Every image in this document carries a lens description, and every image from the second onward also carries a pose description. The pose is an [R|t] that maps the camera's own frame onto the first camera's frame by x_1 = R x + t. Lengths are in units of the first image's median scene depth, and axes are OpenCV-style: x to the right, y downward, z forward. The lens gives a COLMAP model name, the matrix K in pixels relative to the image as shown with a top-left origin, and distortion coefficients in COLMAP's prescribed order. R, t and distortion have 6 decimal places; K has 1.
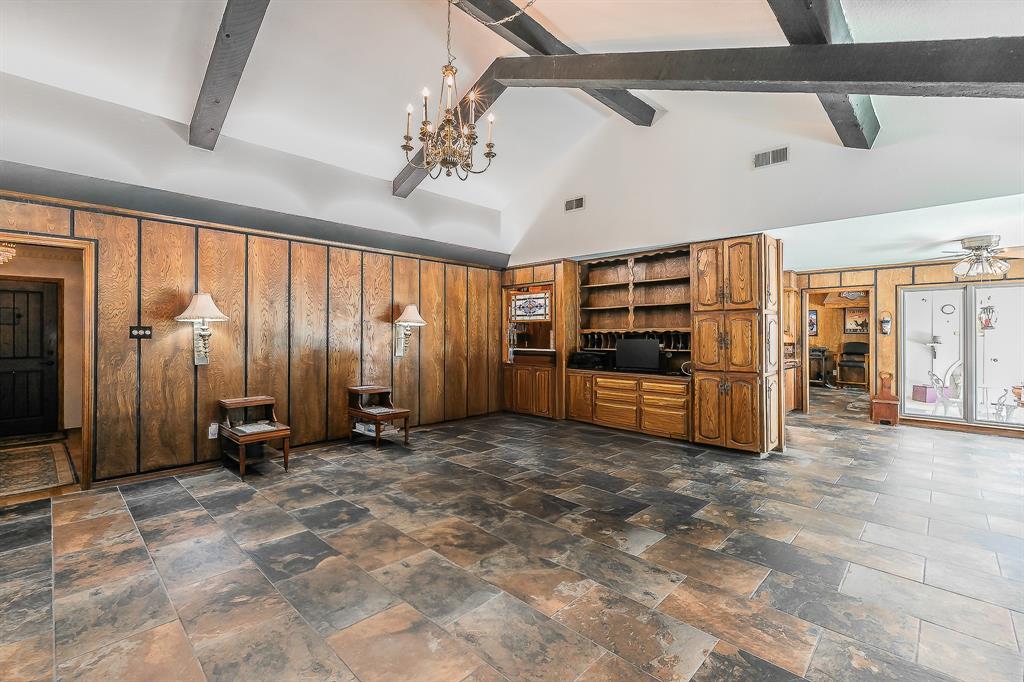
lens RADIAL K [[441.9, 0, 512.0], [0, 441.9, 338.8], [0, 0, 1]] dist [-0.000952, -0.000795]
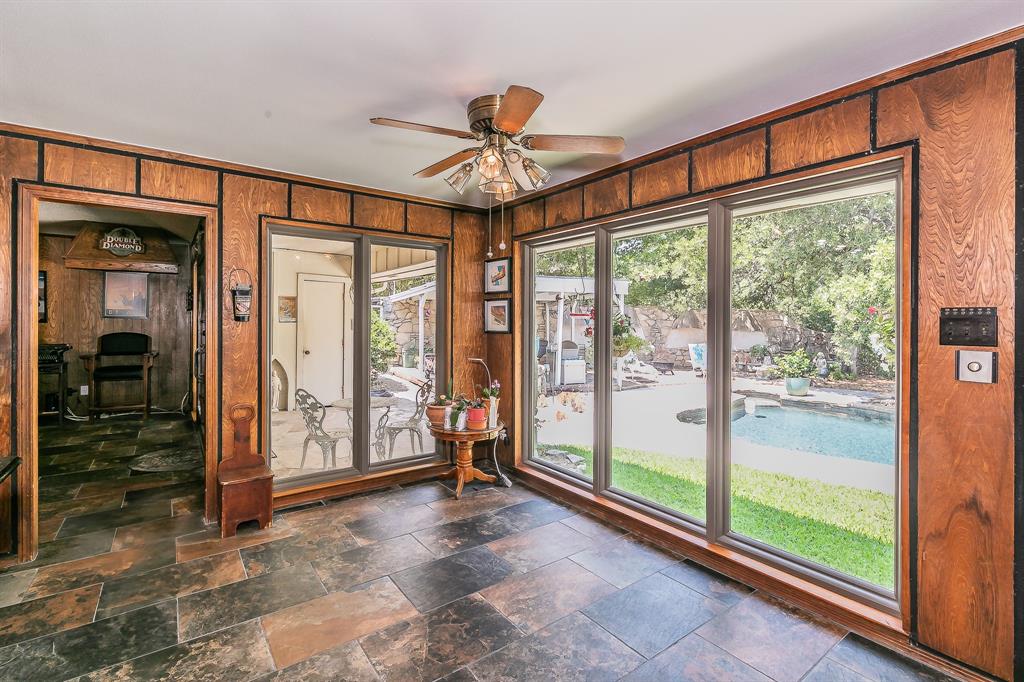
lens RADIAL K [[466.9, 0, 512.8], [0, 466.9, 318.0], [0, 0, 1]] dist [-0.011886, -0.000680]
pose [[0.156656, 0.006355, 0.987633, 0.543067], [0.002684, 0.999973, -0.006860, -0.011469], [-0.987650, 0.003726, 0.156635, 0.836736]]
